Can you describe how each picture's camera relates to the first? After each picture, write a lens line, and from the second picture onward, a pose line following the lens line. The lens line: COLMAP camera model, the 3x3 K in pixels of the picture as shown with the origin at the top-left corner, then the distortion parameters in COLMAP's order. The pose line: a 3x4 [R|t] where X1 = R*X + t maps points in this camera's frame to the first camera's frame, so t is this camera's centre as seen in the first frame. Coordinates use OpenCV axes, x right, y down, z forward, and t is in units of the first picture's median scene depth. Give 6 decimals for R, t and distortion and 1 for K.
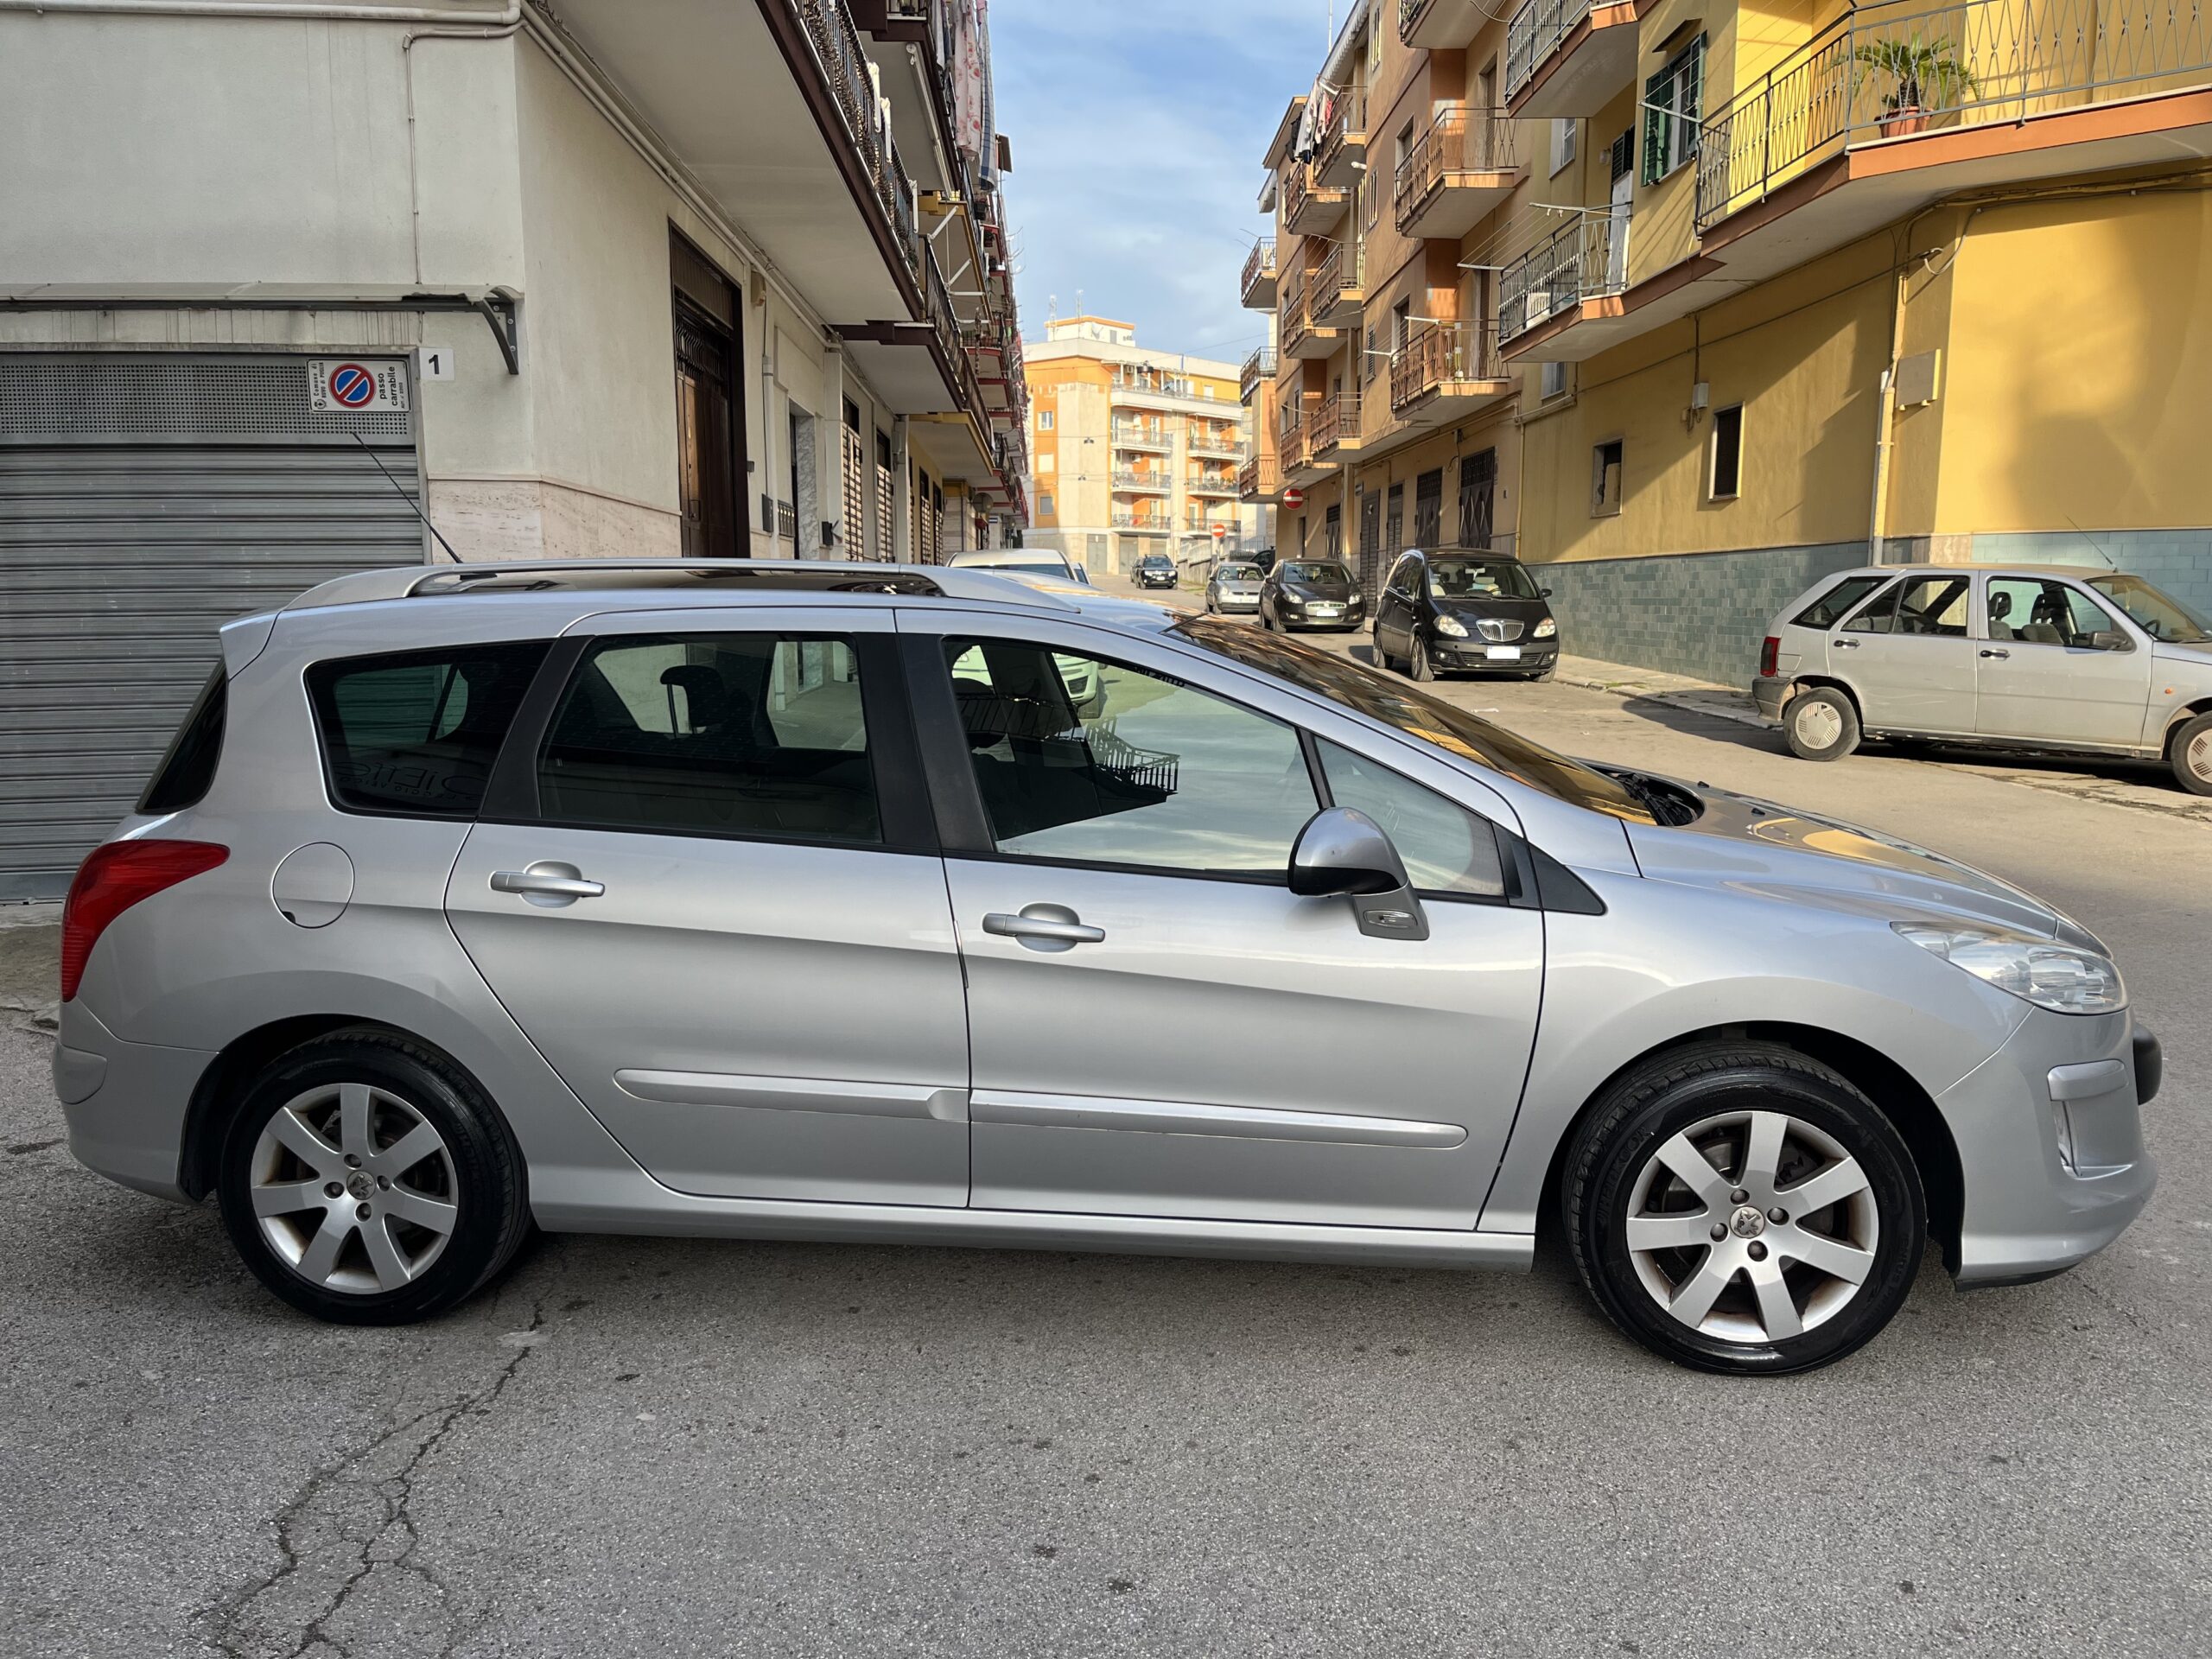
lens RADIAL K [[1680.7, 0, 1107.9], [0, 1680.7, 840.9], [0, 0, 1]] dist [0.064182, -0.093116]
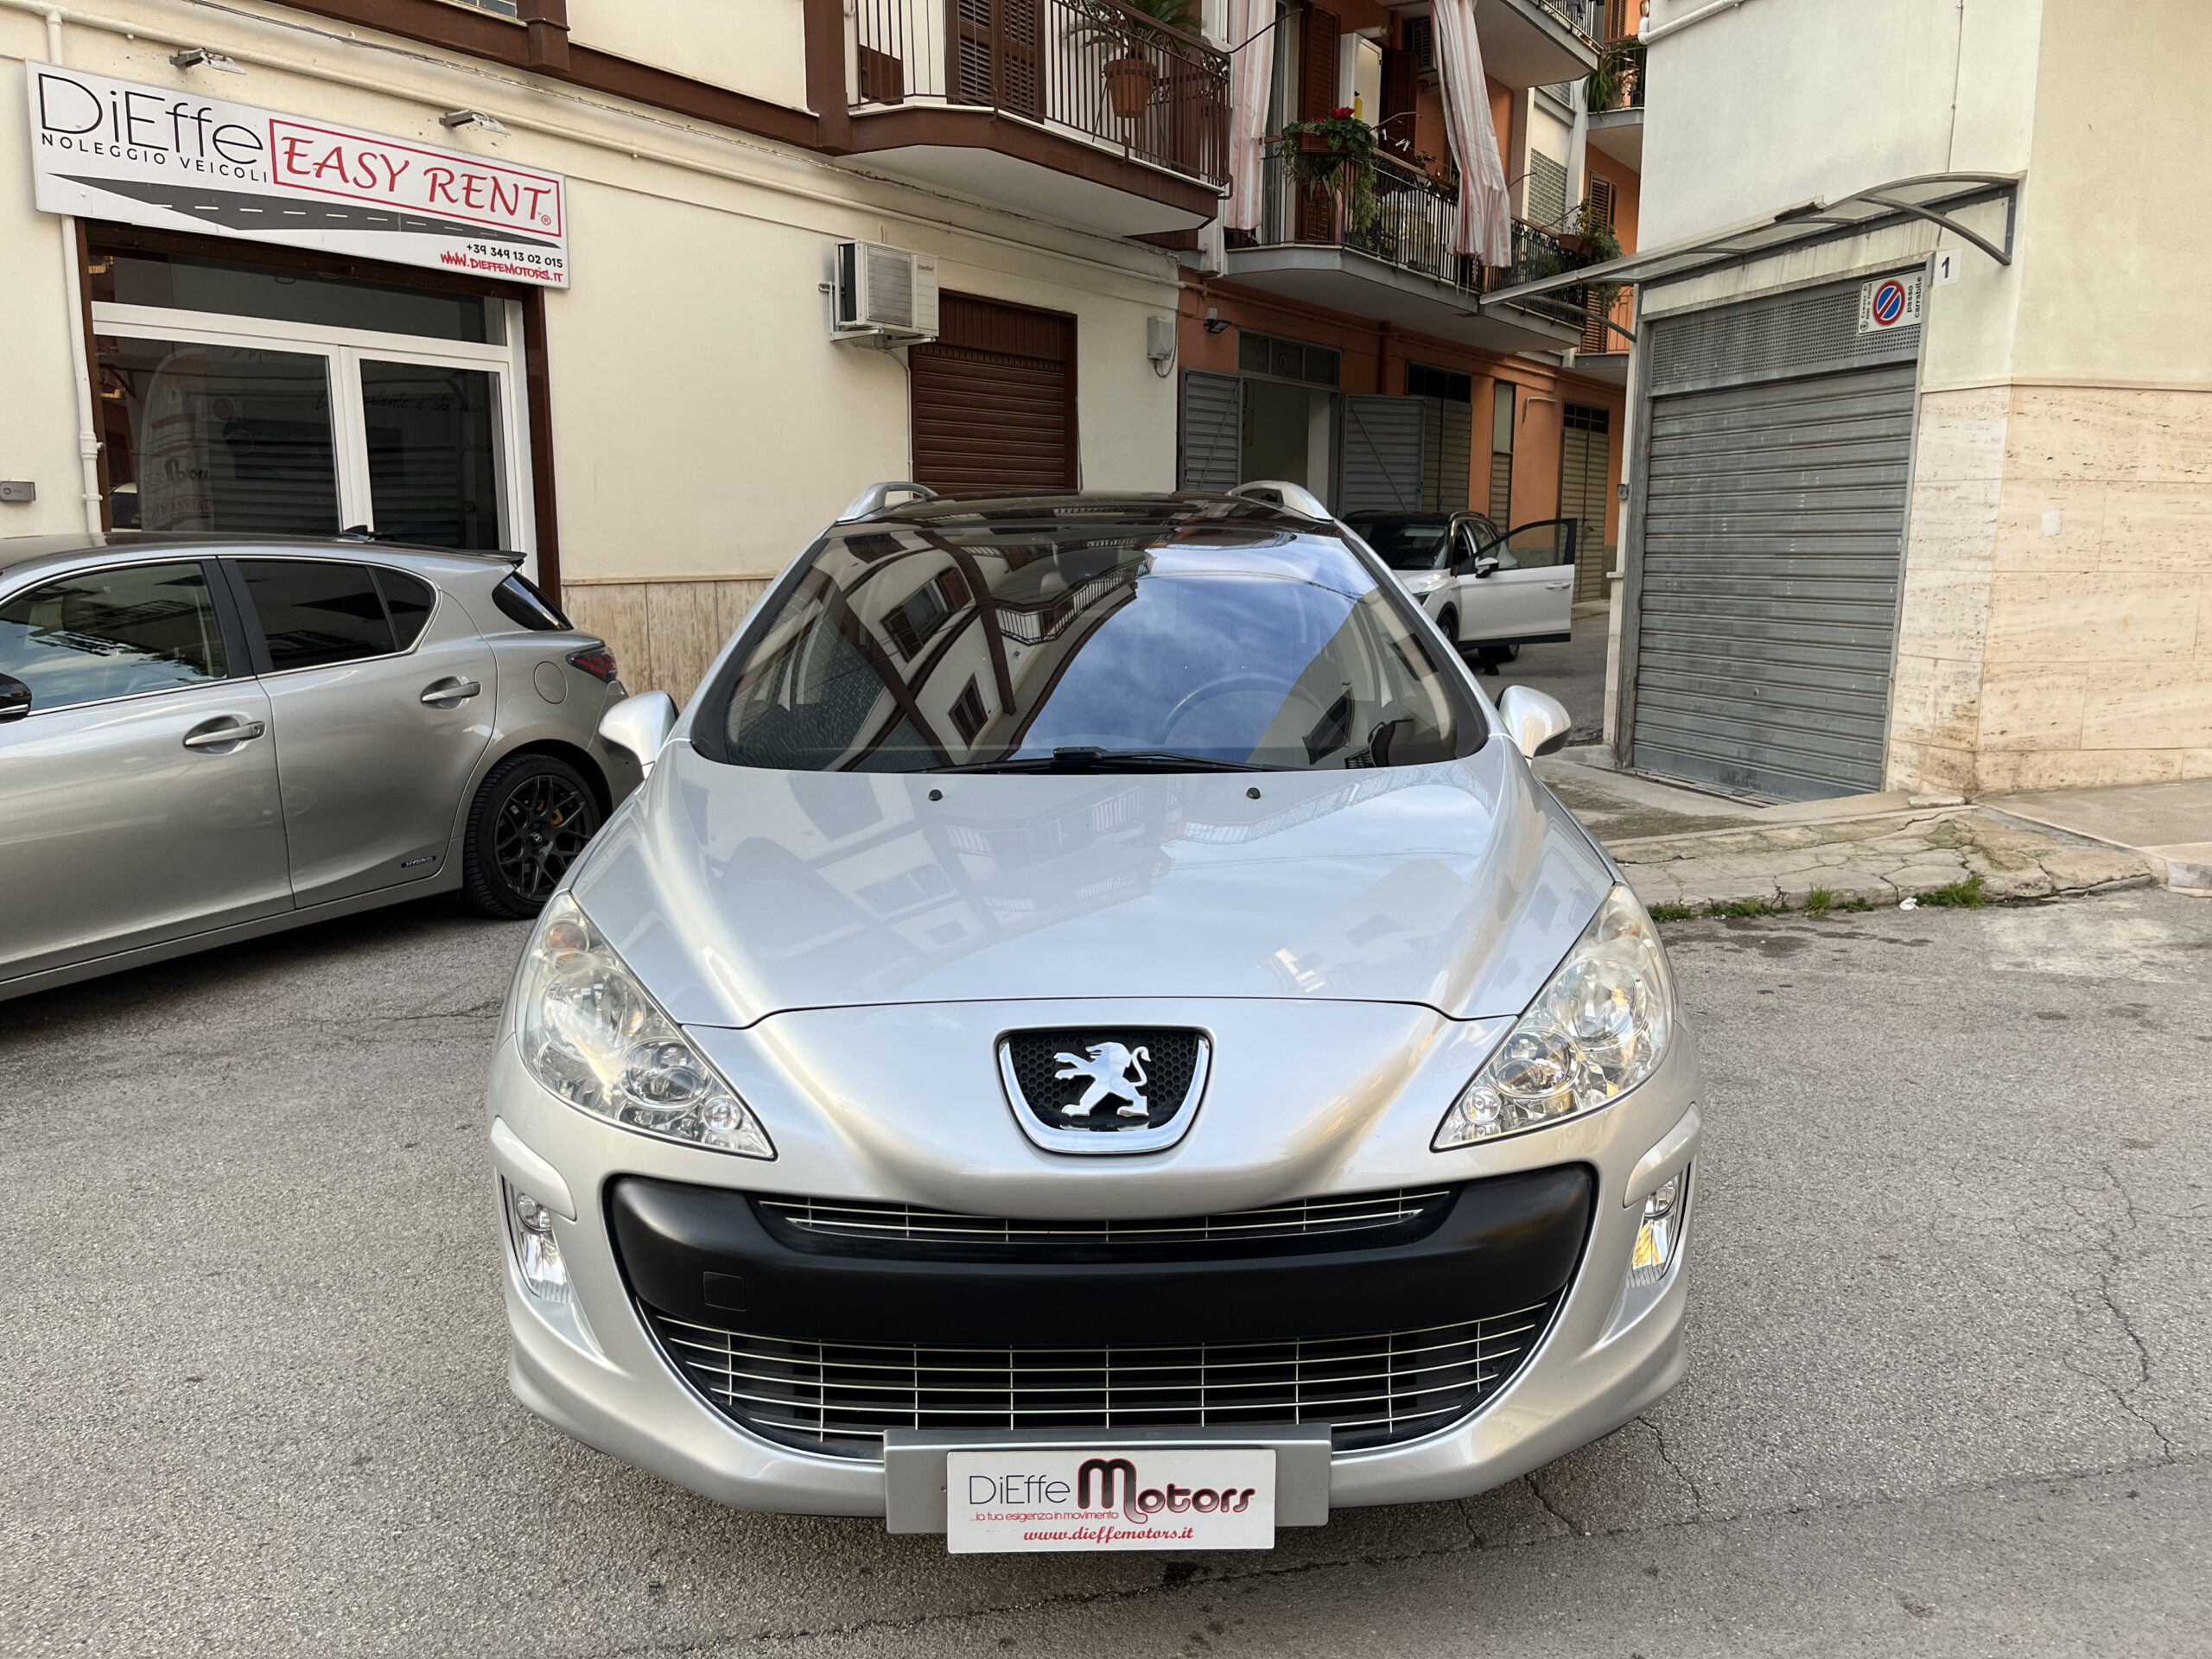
lens RADIAL K [[1680.7, 0, 1122.7], [0, 1680.7, 829.5], [0, 0, 1]] dist [0.064182, -0.093116]
pose [[0.145049, 0.176912, -0.973480, 0.503771], [-0.145388, 0.977016, 0.155892, -0.058078], [0.978684, 0.118920, 0.167436, 0.433547]]
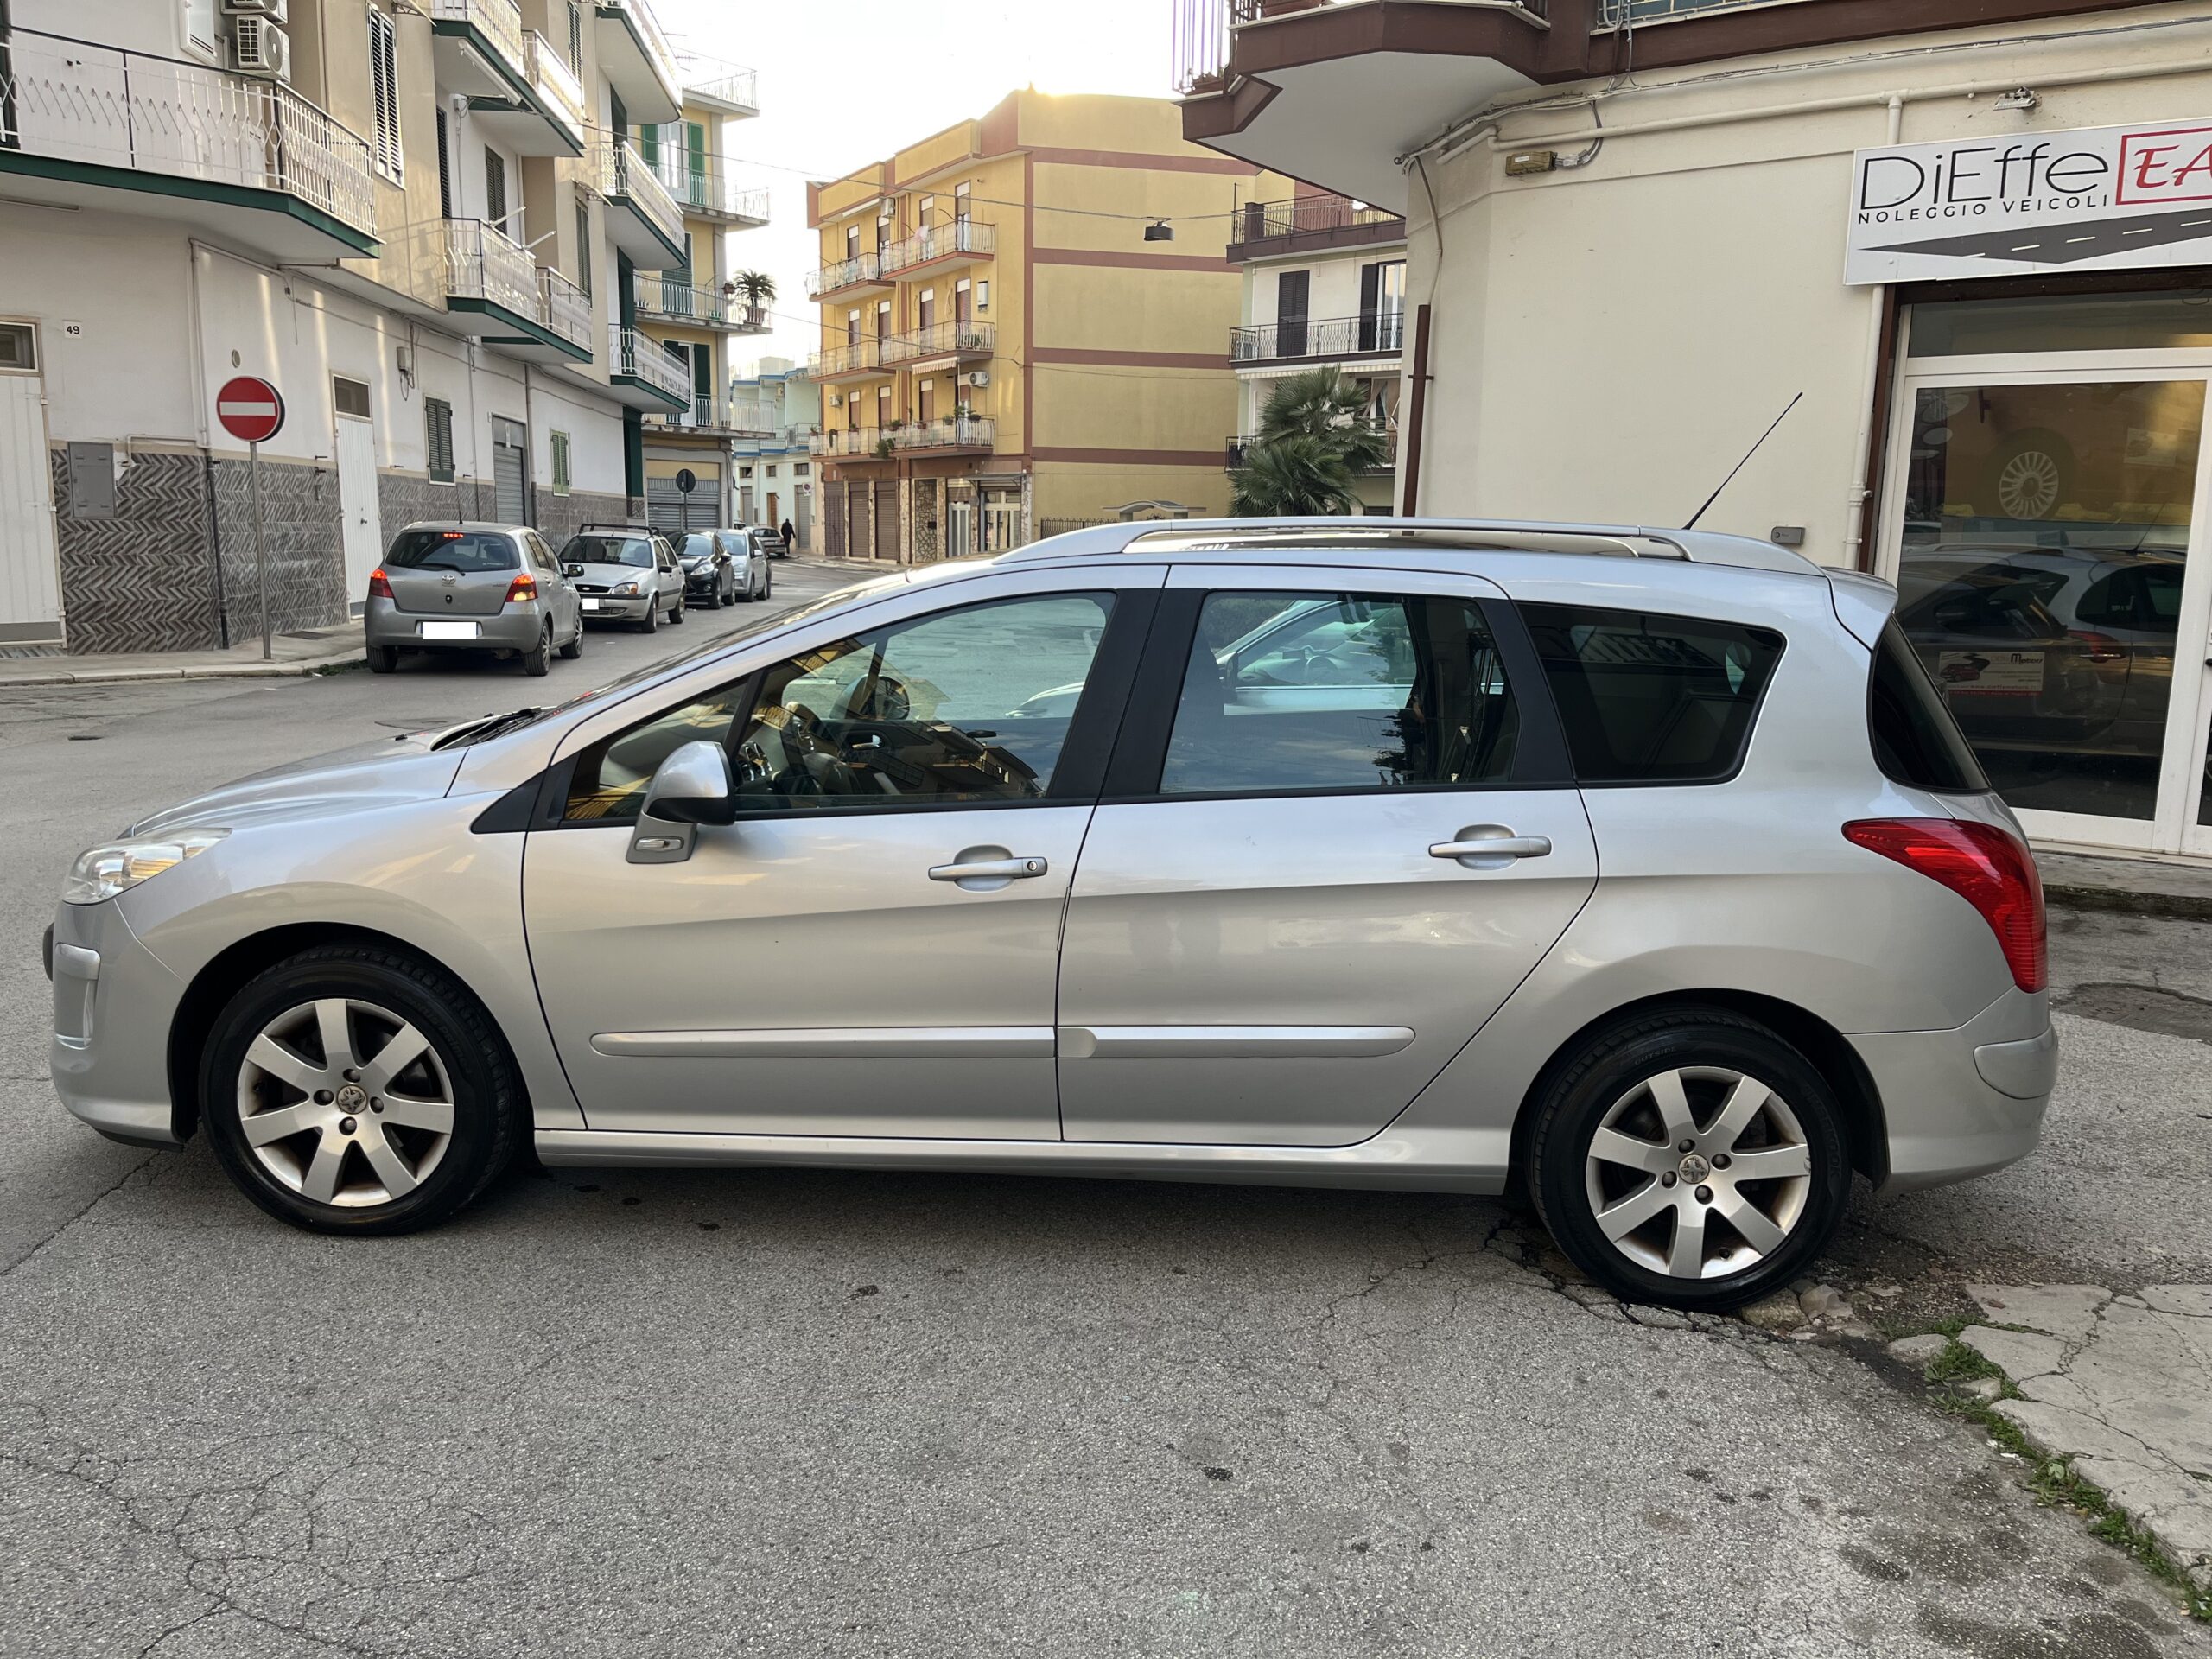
lens RADIAL K [[1680.7, 0, 1111.6], [0, 1680.7, 846.9], [0, 0, 1]] dist [0.064182, -0.093116]
pose [[-0.996960, -0.002811, -0.077861, 0.011458], [-0.027940, 0.945780, 0.323605, -0.152896], [0.072730, 0.324797, -0.942983, 1.008856]]
